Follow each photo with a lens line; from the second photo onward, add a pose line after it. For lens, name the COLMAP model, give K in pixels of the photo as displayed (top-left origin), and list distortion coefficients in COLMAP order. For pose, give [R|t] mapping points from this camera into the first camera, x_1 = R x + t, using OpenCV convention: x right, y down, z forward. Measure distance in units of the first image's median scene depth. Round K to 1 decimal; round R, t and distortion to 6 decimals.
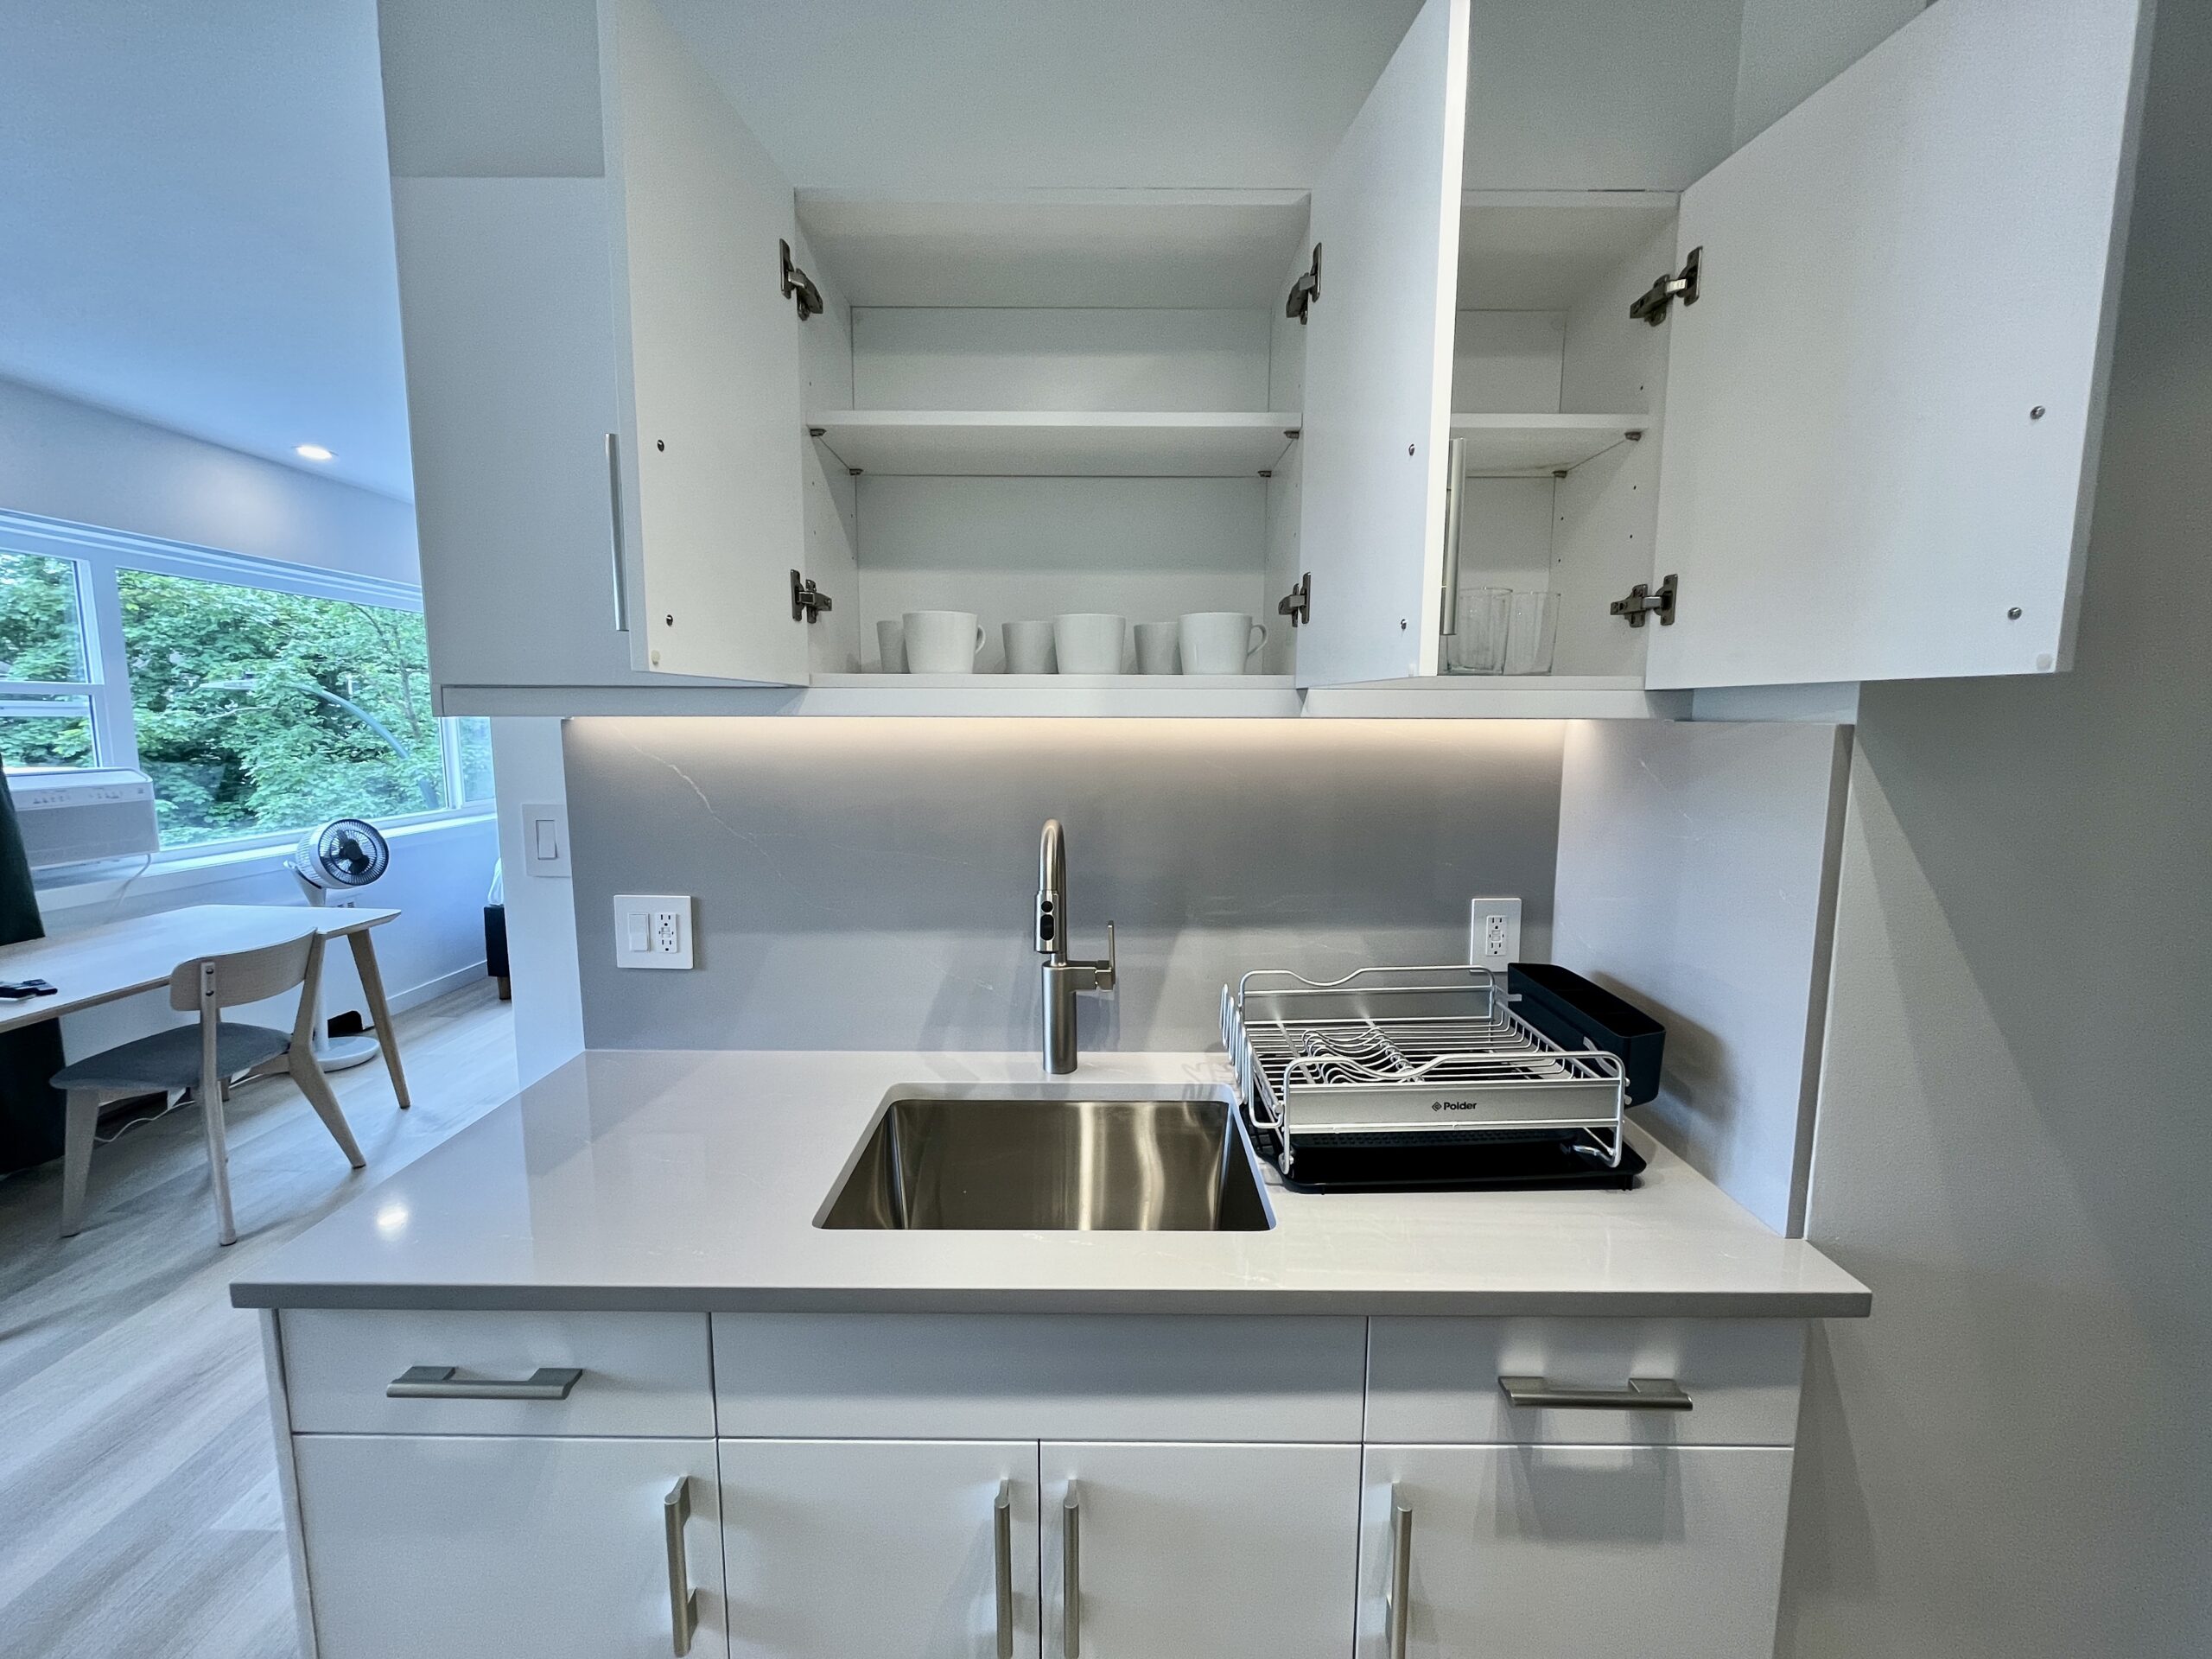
lens RADIAL K [[888.4, 0, 1109.7], [0, 888.4, 813.7], [0, 0, 1]] dist [-0.002303, -0.000065]
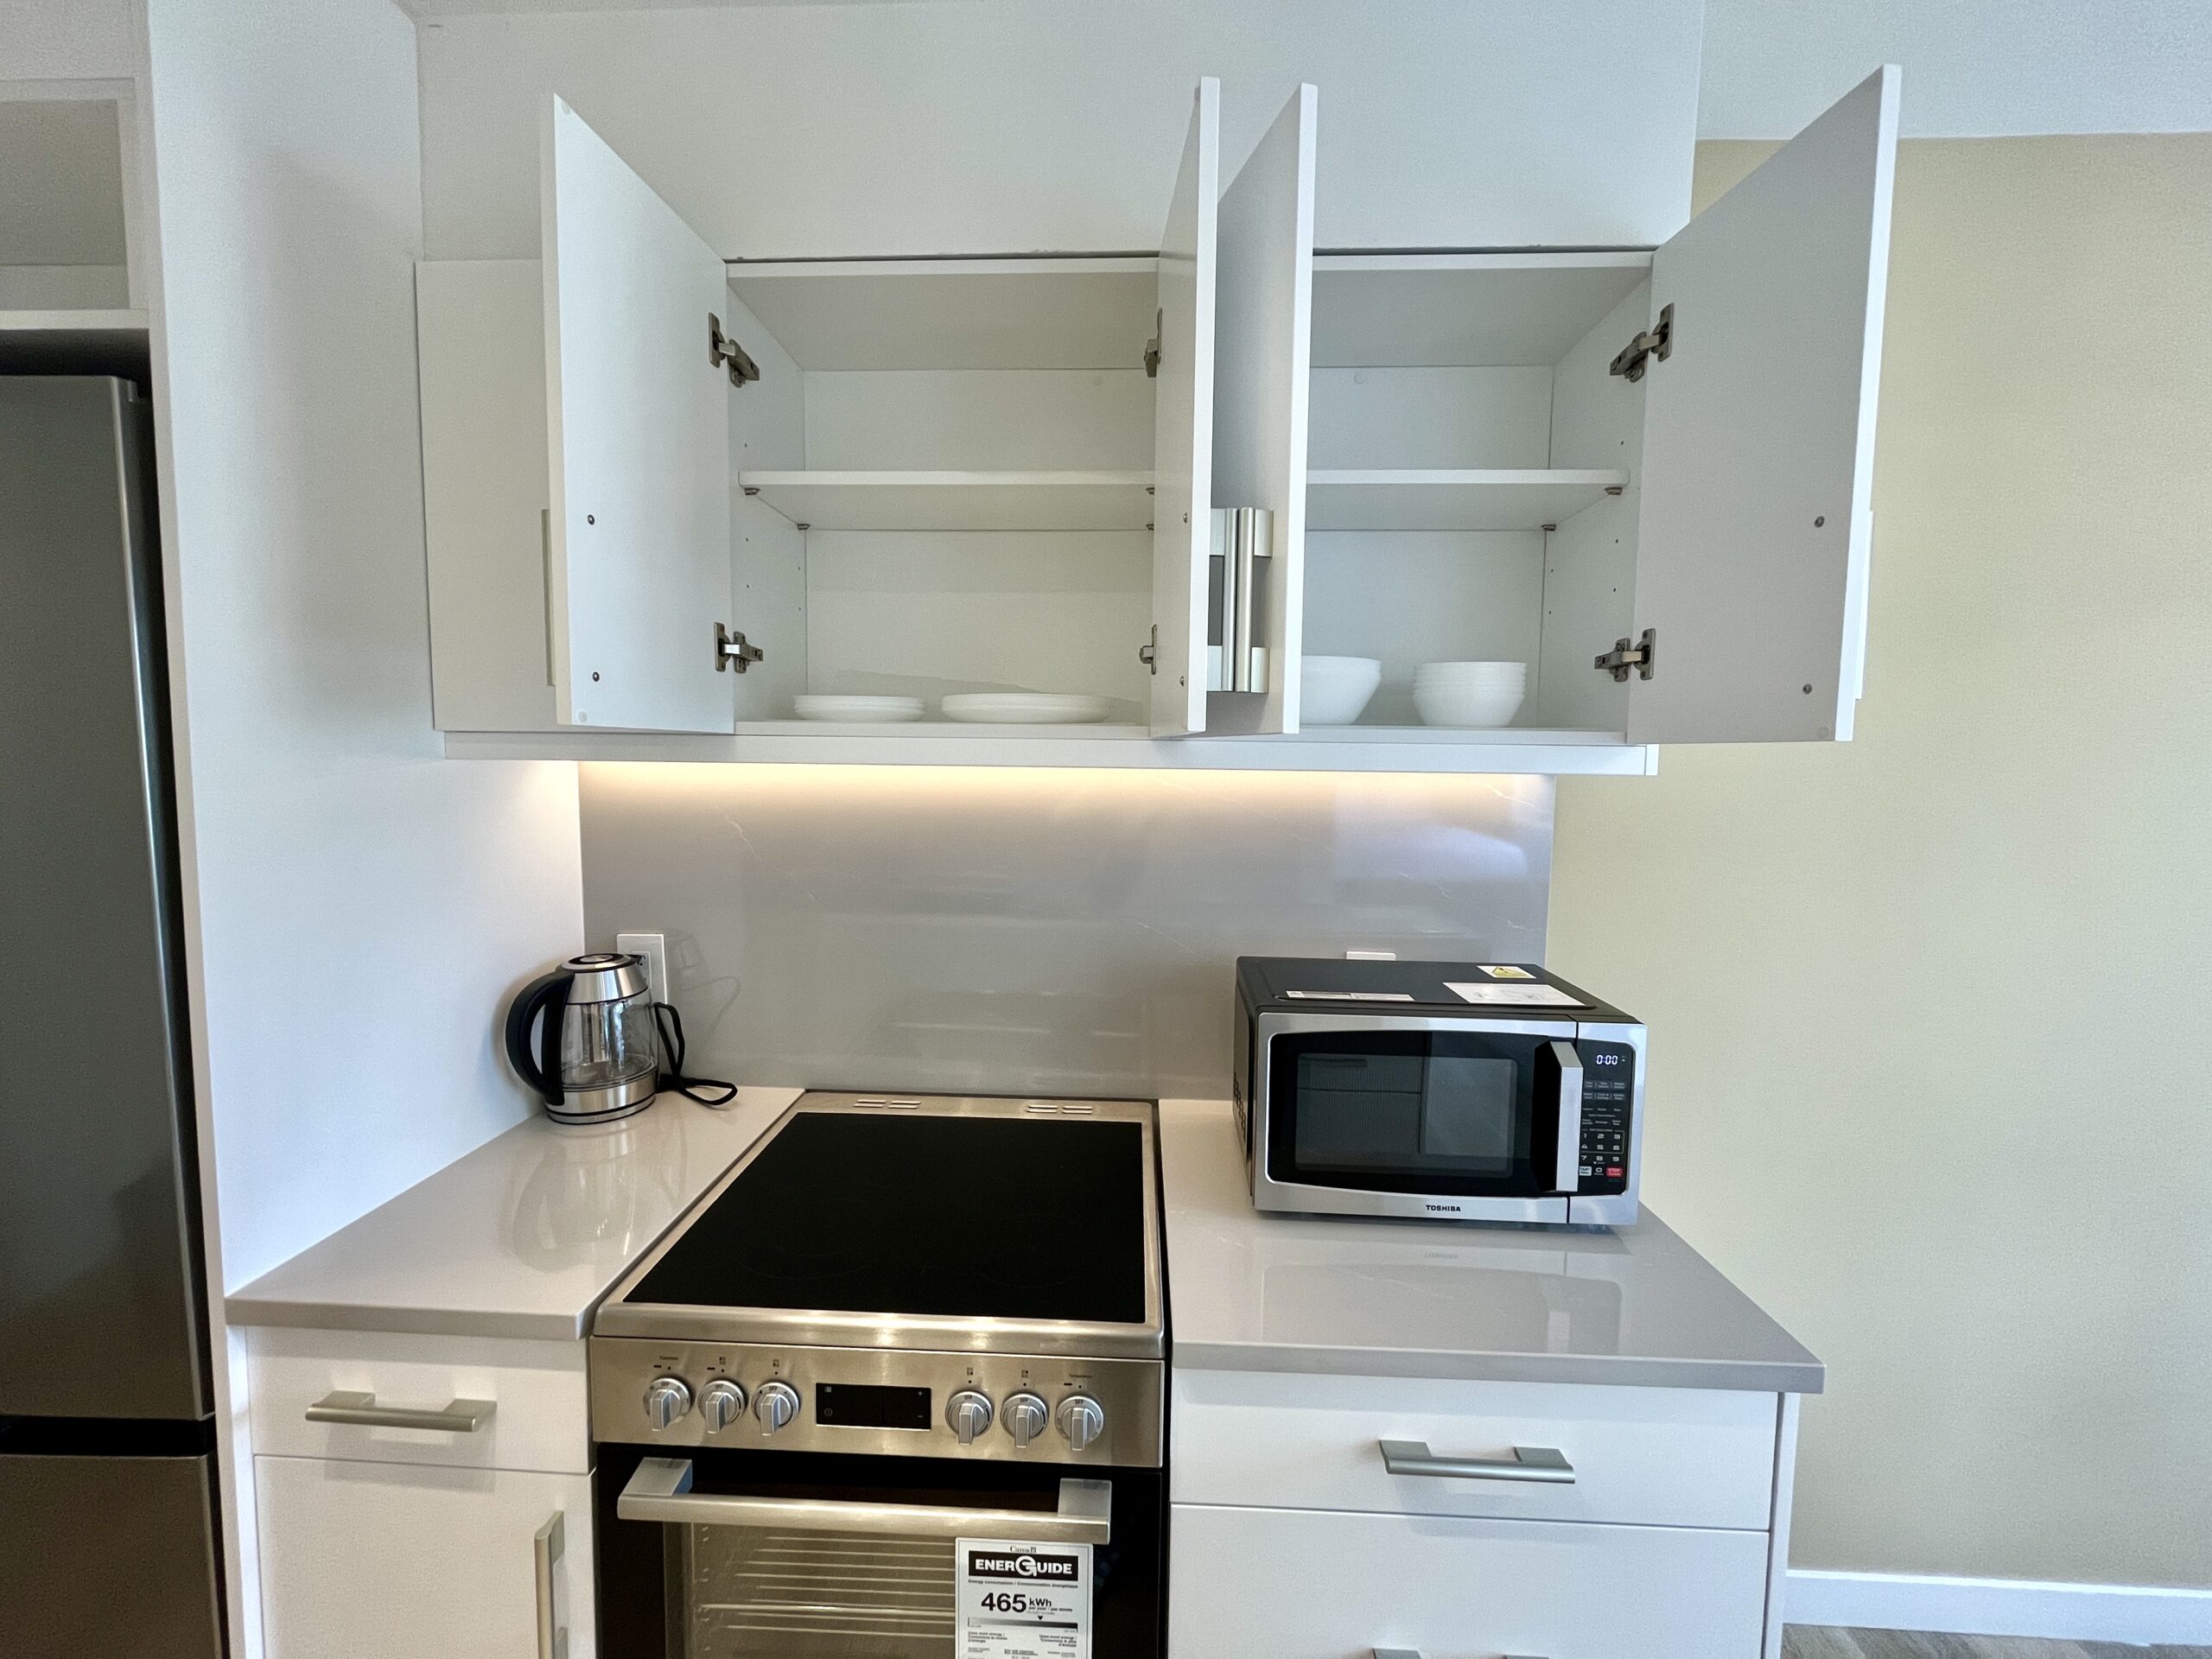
lens RADIAL K [[888.4, 0, 1111.1], [0, 888.4, 826.6], [0, 0, 1]] dist [-0.002303, -0.000065]
pose [[0.998688, 0.013548, -0.049390, 0.091489], [-0.015617, 0.999005, -0.041763, 0.000681], [0.048775, 0.042480, 0.997906, -0.003060]]
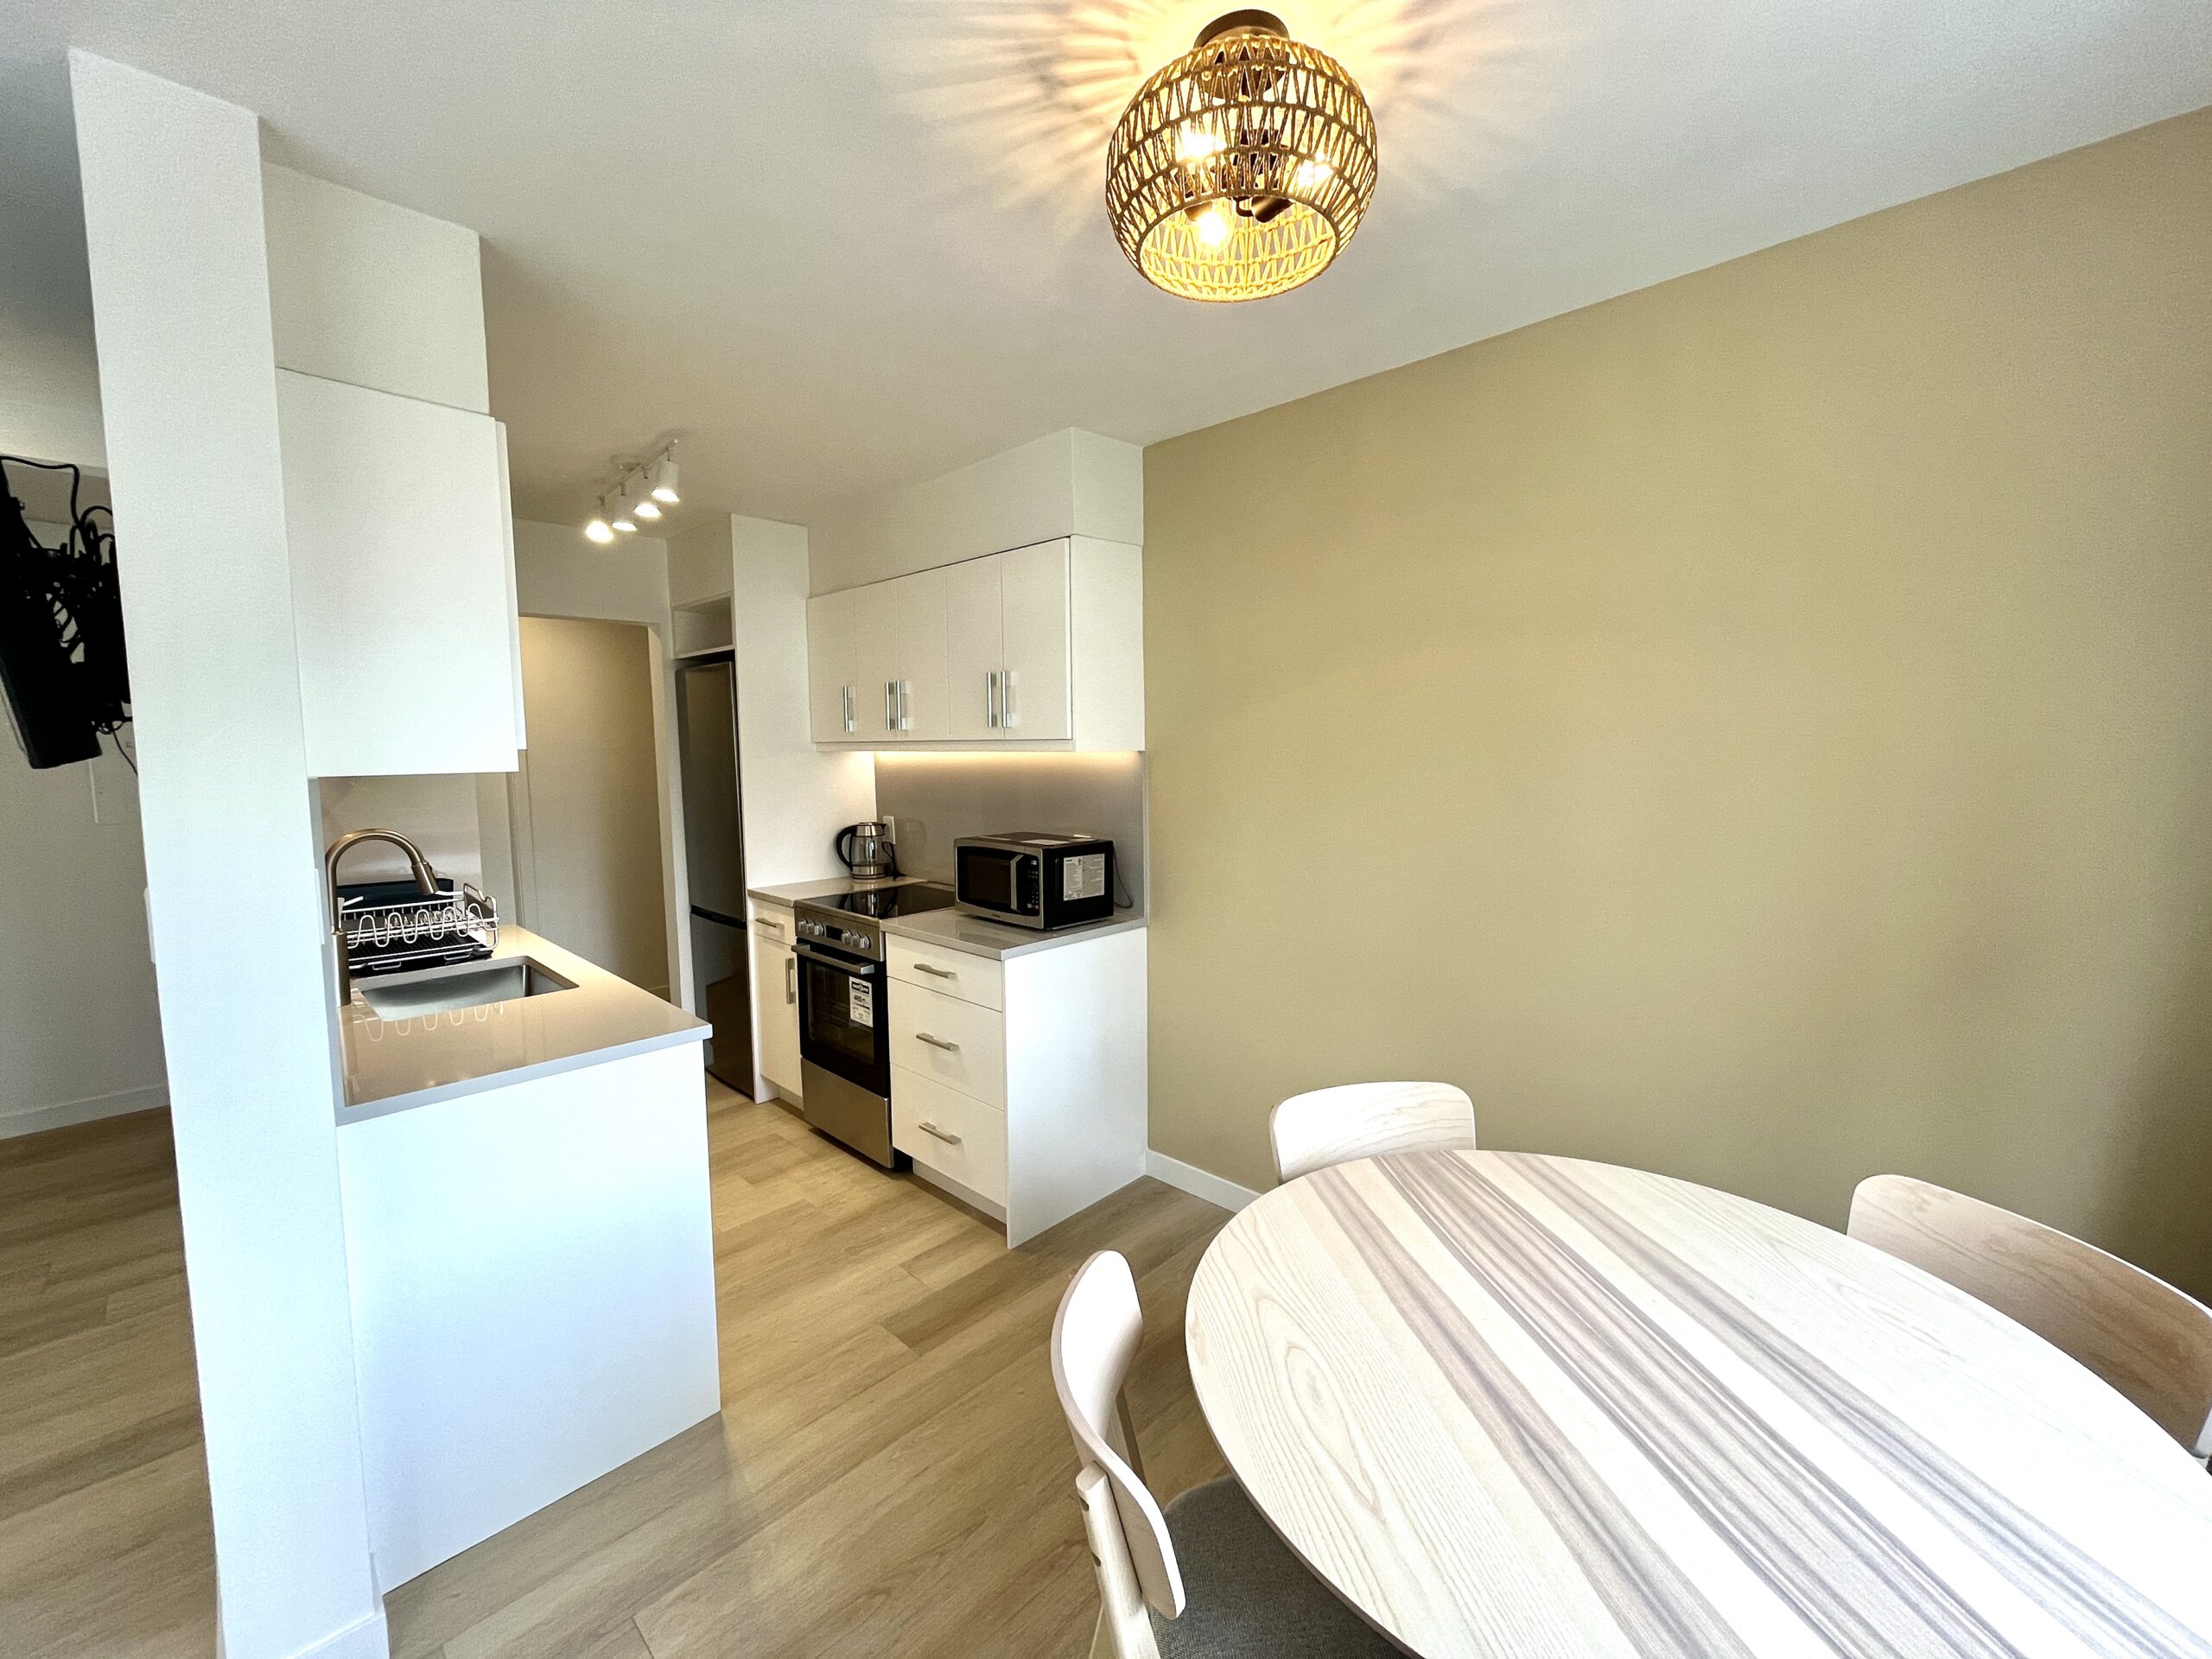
lens RADIAL K [[888.4, 0, 1096.7], [0, 888.4, 827.5], [0, 0, 1]] dist [-0.002303, -0.000065]
pose [[0.714211, 0.056808, -0.697622, 1.917015], [-0.071006, 0.997439, 0.008528, 0.057577], [0.696320, 0.043444, 0.716416, -0.517681]]
